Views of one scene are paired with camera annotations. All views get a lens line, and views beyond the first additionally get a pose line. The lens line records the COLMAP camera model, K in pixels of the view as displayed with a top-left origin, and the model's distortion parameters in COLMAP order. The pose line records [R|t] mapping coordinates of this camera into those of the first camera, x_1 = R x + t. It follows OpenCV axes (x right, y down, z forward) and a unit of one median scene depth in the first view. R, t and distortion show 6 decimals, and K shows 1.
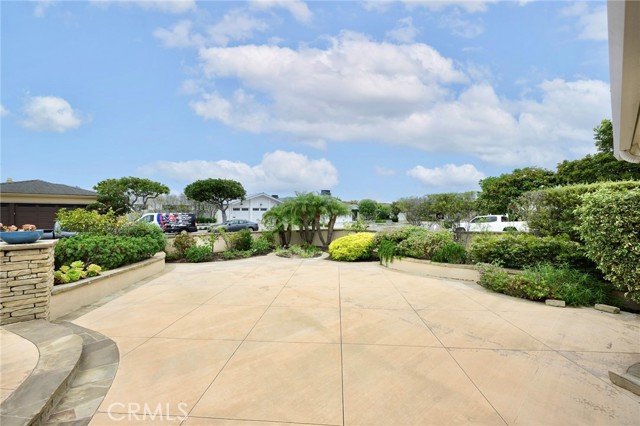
lens RADIAL K [[257.0, 0, 320.6], [0, 257.0, 213.9], [0, 0, 1]] dist [0.013040, 0.000073]
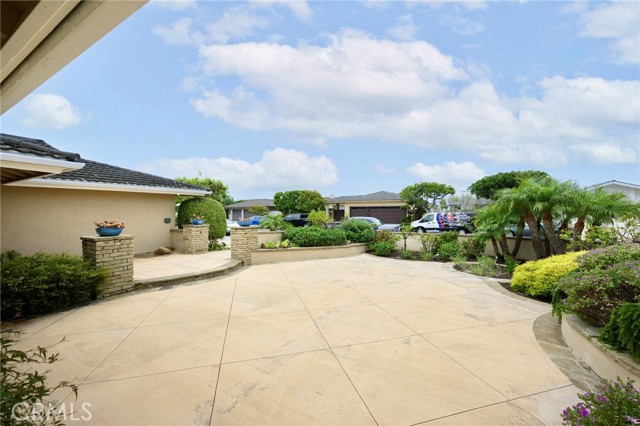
lens RADIAL K [[257.0, 0, 320.4], [0, 257.0, 211.8], [0, 0, 1]] dist [0.013040, 0.000073]
pose [[0.325081, -0.004313, -0.945676, 0.241655], [-0.001061, 0.999987, -0.004925, -0.001080], [0.945686, 0.002604, 0.325072, 0.173758]]
